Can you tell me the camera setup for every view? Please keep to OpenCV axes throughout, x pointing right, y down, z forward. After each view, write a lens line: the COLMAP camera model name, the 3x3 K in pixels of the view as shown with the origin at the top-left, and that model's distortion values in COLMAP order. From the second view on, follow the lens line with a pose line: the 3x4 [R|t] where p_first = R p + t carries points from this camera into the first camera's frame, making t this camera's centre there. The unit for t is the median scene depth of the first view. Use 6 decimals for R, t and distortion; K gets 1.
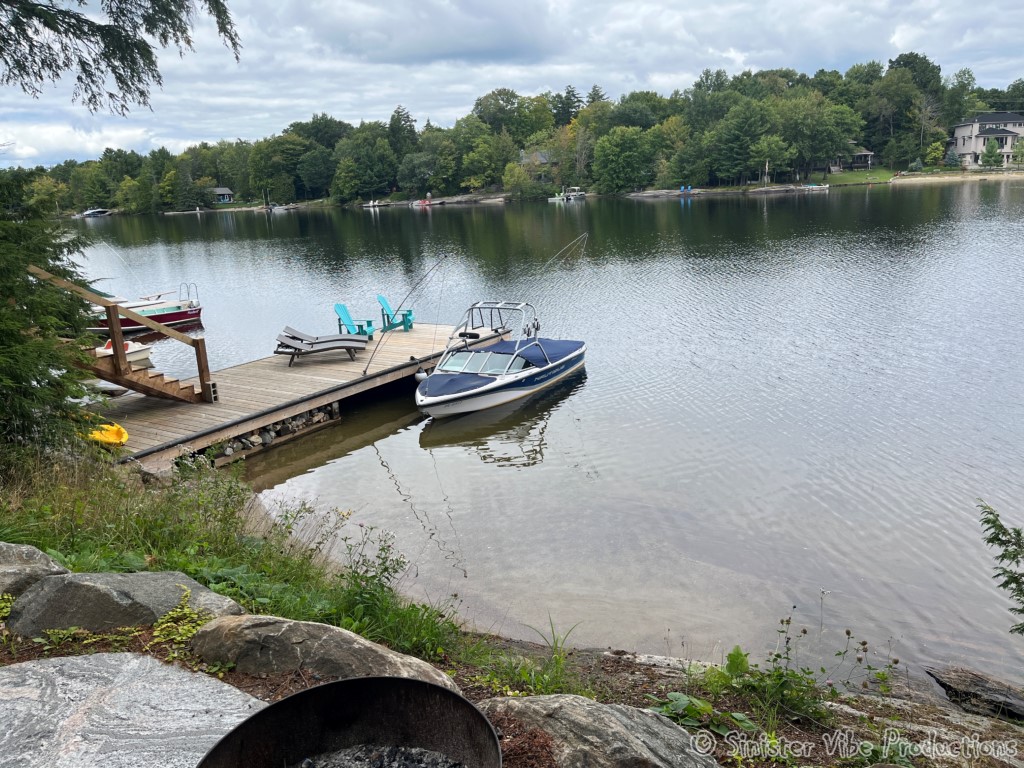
lens RADIAL K [[778.3, 0, 518.4], [0, 778.3, 381.5], [0, 0, 1]] dist [0.063068, -0.086288]
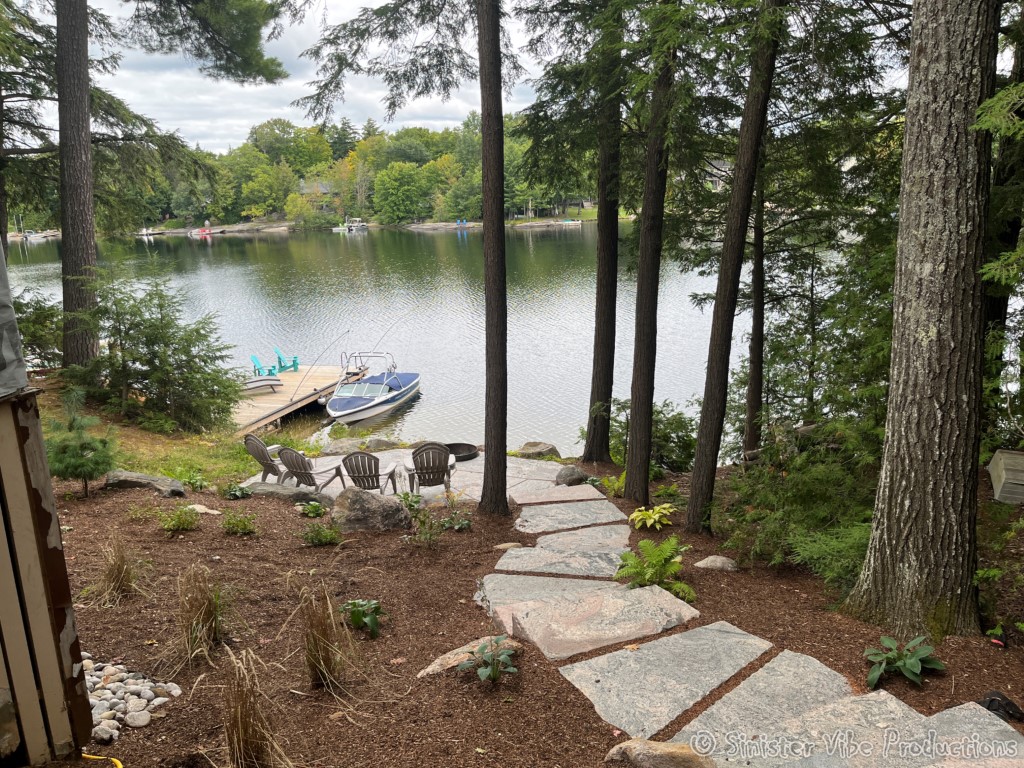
lens RADIAL K [[778.3, 0, 503.3], [0, 778.3, 381.7], [0, 0, 1]] dist [0.063068, -0.086288]
pose [[0.966123, -0.049110, 0.253365, -0.098920], [0.055250, 0.998325, -0.017169, 0.001769], [-0.252098, 0.030586, 0.967218, -0.372502]]
